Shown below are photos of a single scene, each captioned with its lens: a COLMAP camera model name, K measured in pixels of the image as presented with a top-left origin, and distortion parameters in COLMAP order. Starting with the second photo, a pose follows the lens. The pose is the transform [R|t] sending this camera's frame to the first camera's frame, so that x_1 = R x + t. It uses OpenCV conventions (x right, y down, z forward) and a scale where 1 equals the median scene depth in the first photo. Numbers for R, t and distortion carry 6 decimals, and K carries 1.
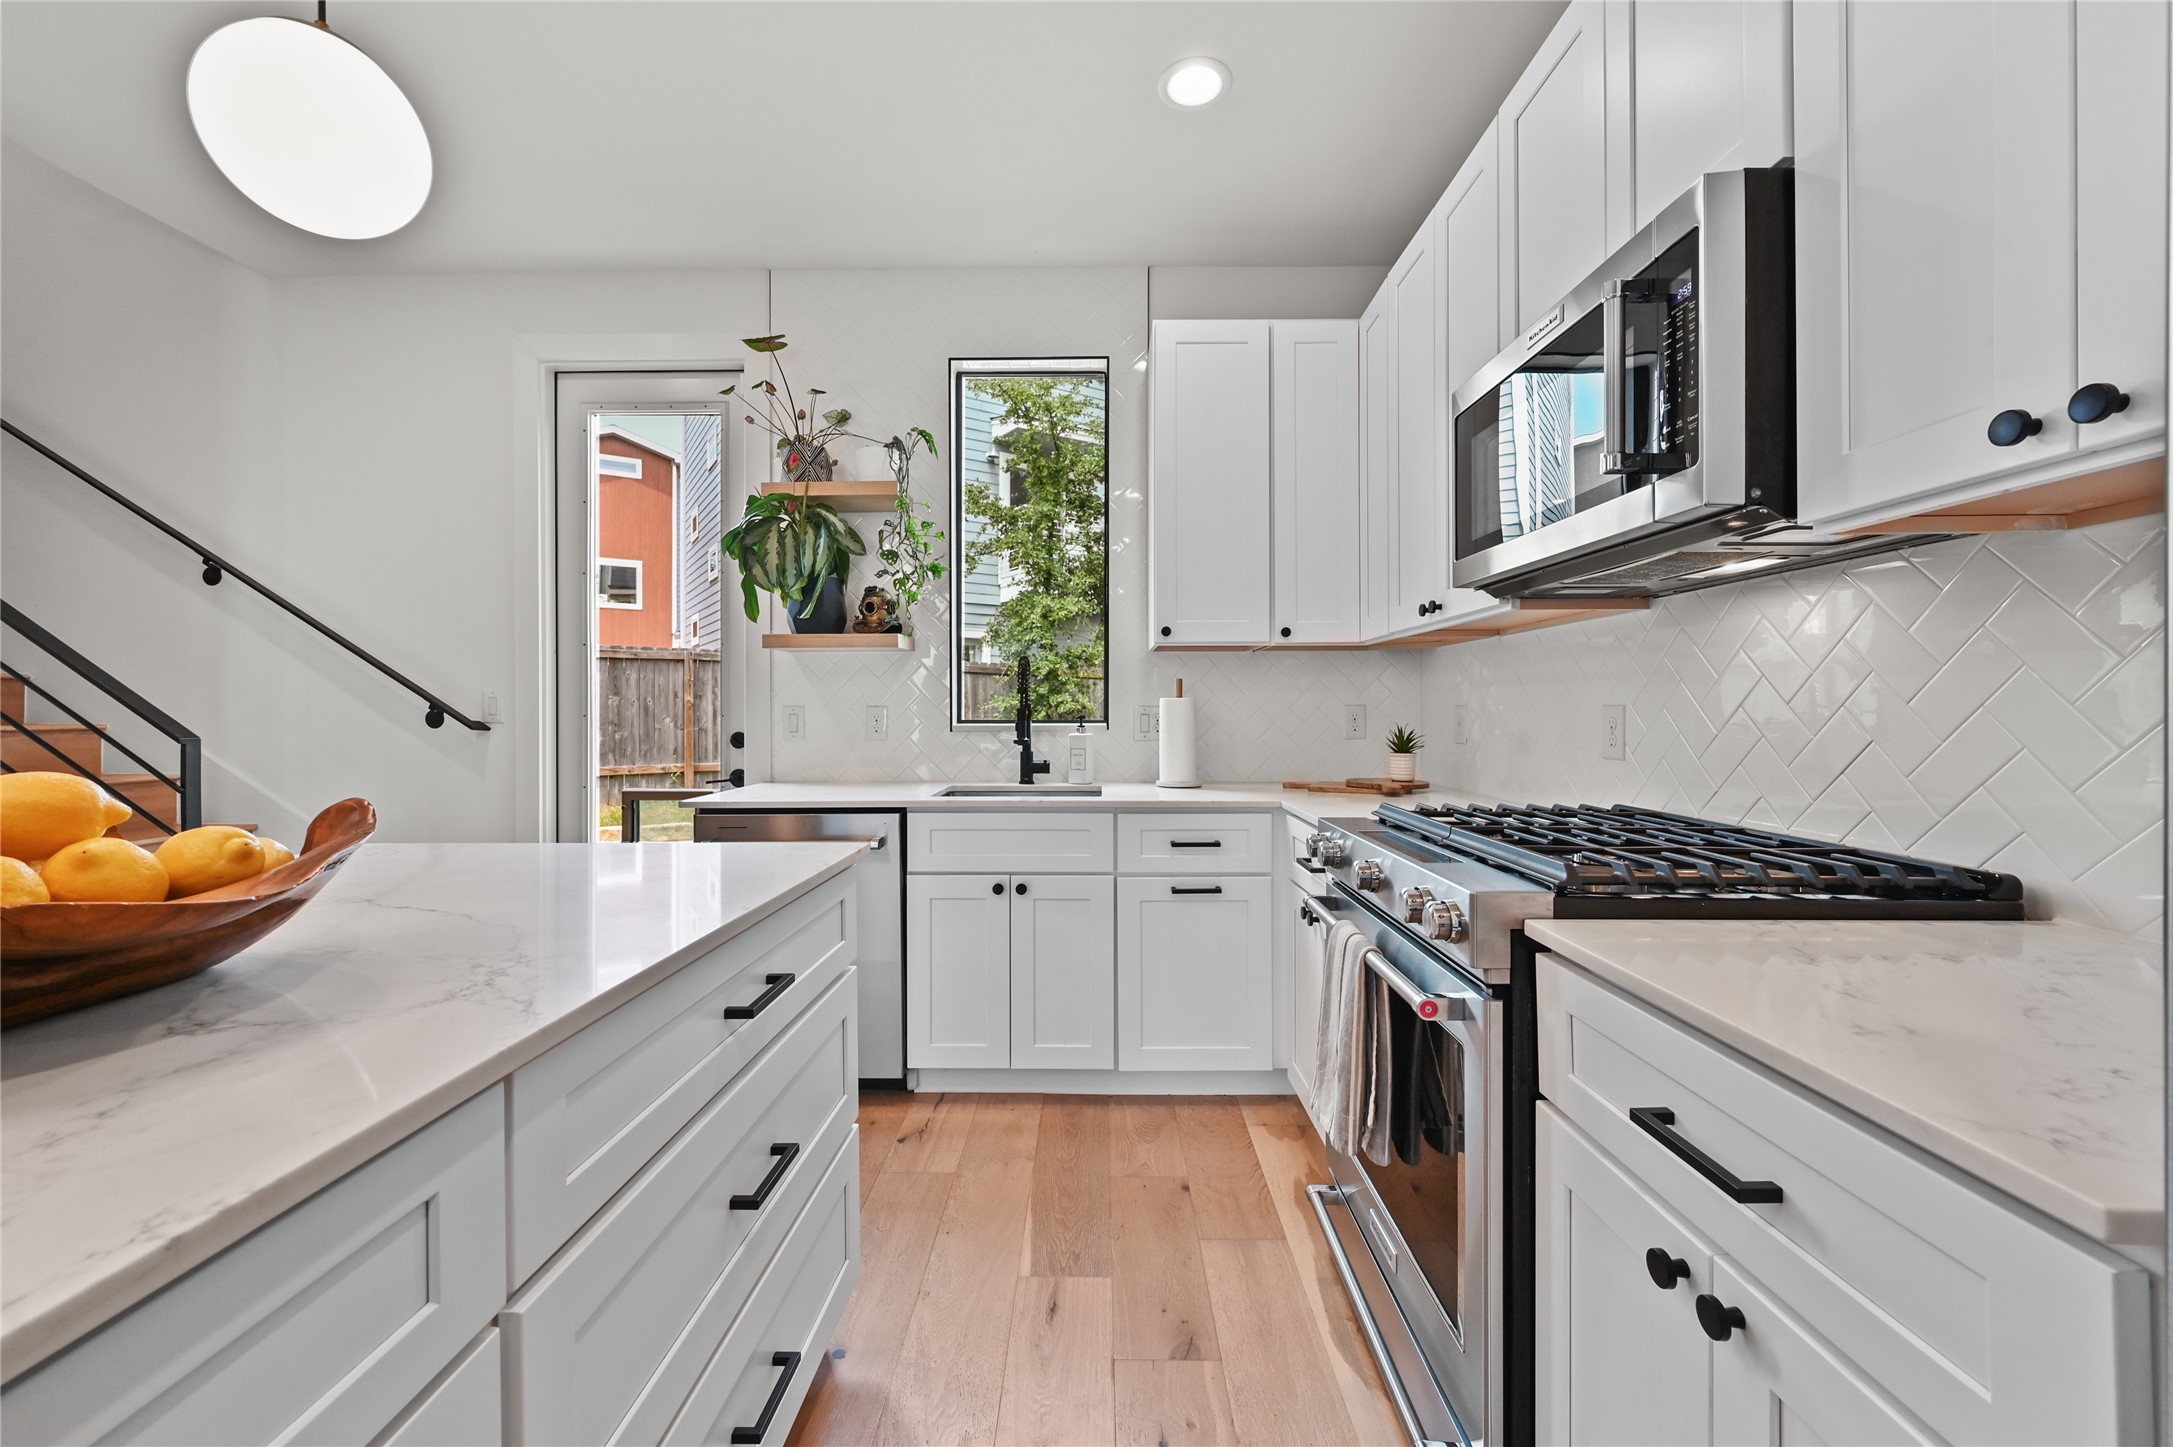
lens RADIAL K [[857.9, 0, 1091.9], [0, 857.9, 714.5], [0, 0, 1]] dist [-0.001544, 0.000219]
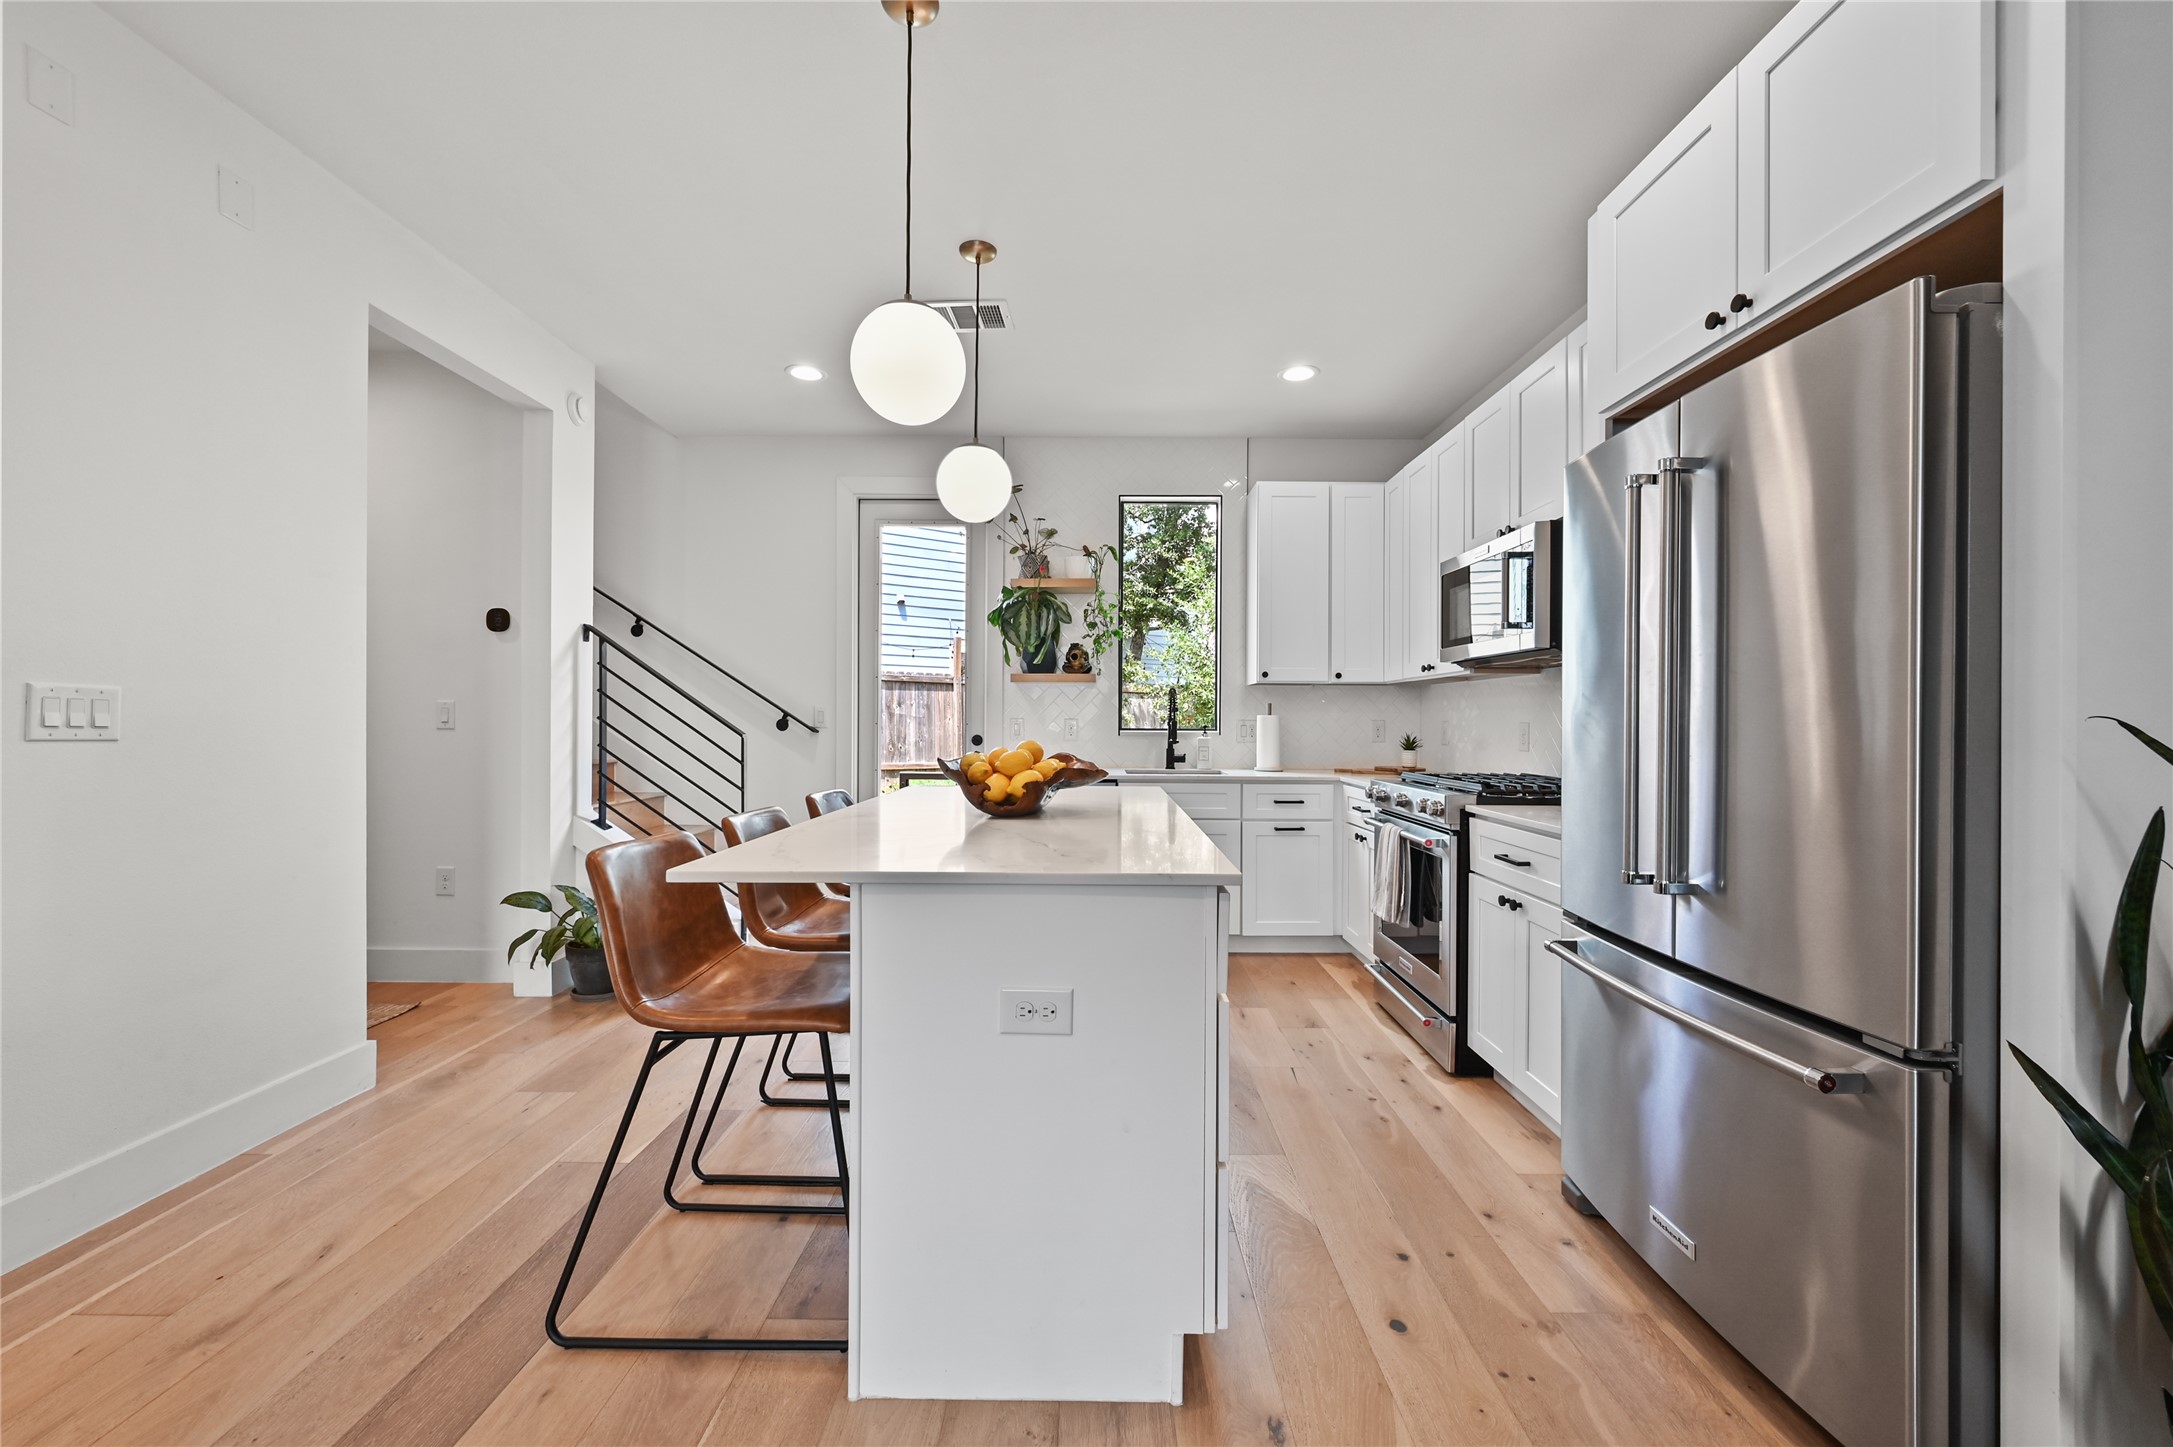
lens RADIAL K [[857.9, 0, 1090.9], [0, 857.9, 724.2], [0, 0, 1]] dist [-0.001544, 0.000219]
pose [[0.999936, 0.007309, 0.008647, -0.257007], [-0.007308, 0.999973, -0.000219, 0.000118], [-0.008648, 0.000156, 0.999963, -0.623593]]
